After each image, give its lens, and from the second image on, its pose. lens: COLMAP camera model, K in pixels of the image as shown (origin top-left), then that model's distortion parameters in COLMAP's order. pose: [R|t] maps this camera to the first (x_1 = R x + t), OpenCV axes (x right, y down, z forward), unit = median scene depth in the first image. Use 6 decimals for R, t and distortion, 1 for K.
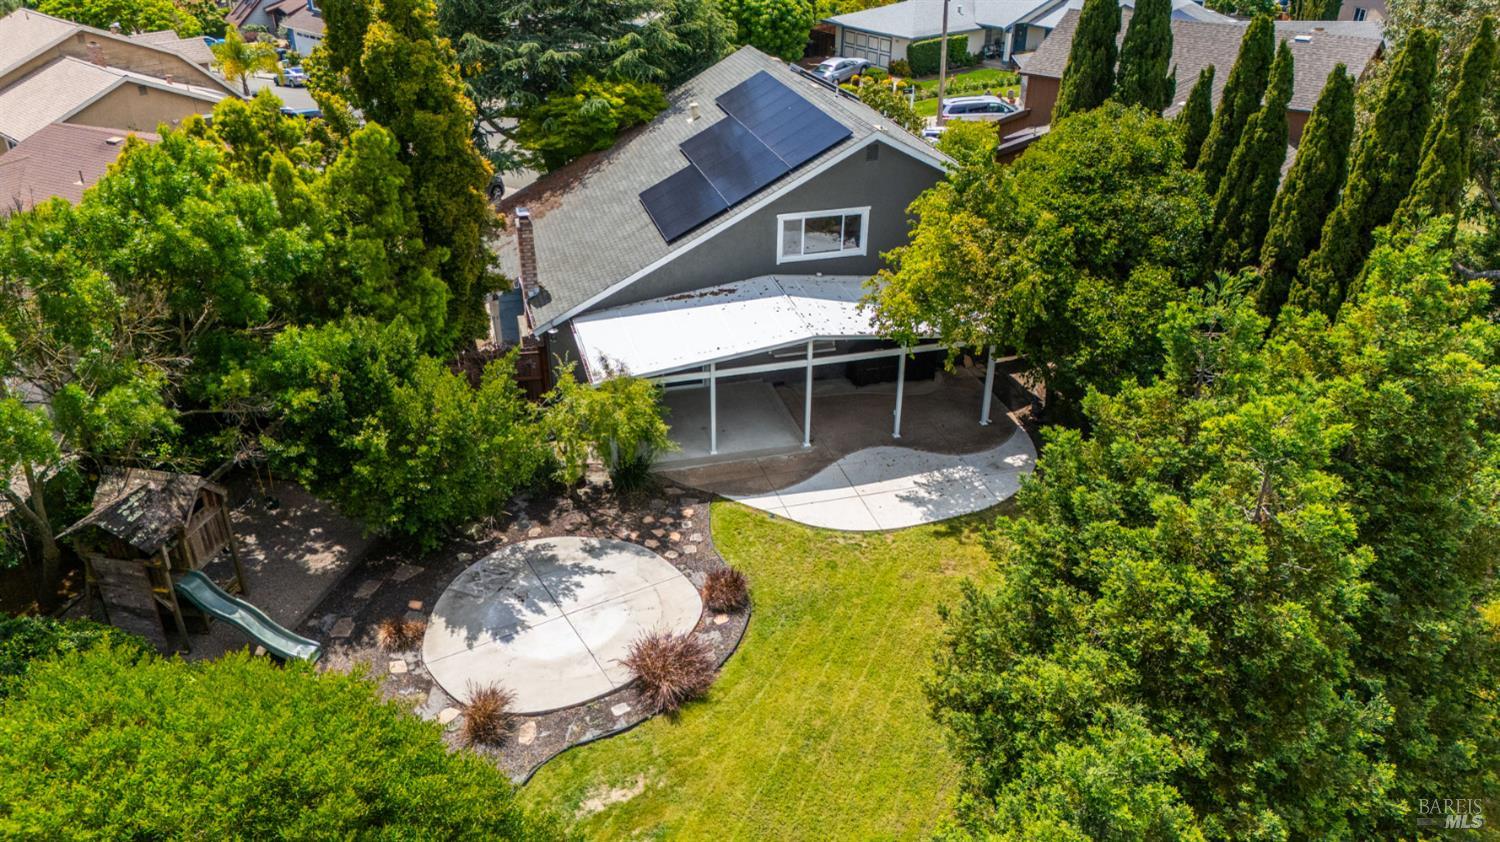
lens RADIAL K [[1094.0, 0, 750.0], [0, 1094.0, 421.0], [0, 0, 1]] dist [0.073963, -0.075159]
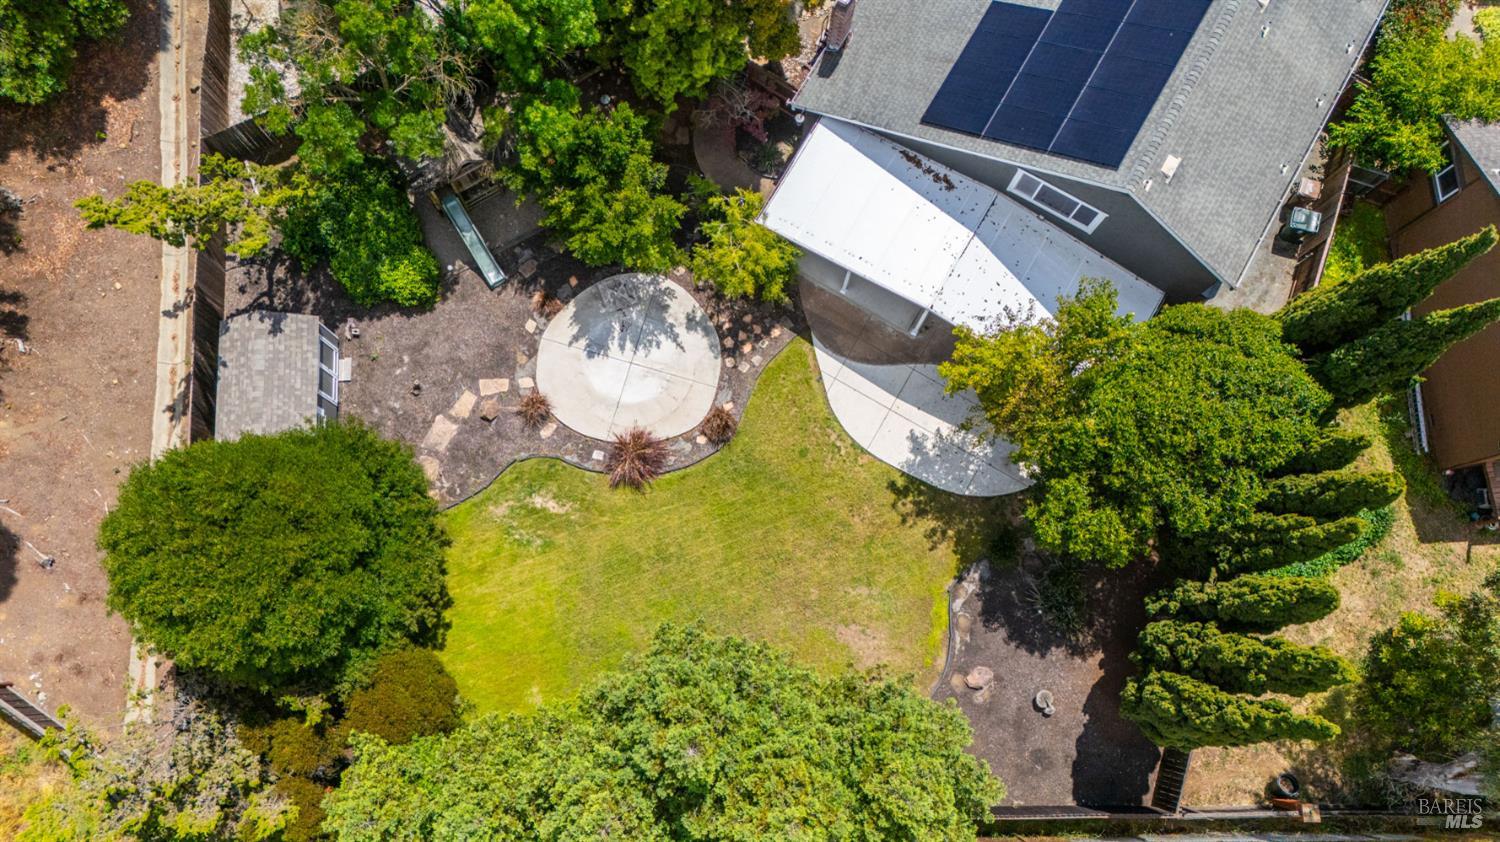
lens RADIAL K [[1080.2, 0, 743.1], [0, 1080.2, 432.0], [0, 0, 1]] dist [0.092017, -0.108053]
pose [[0.693111, 0.706575, -0.142653, 0.189994], [-0.361096, 0.511622, 0.779649, -0.874570], [0.623865, -0.488872, 0.609752, 0.142447]]
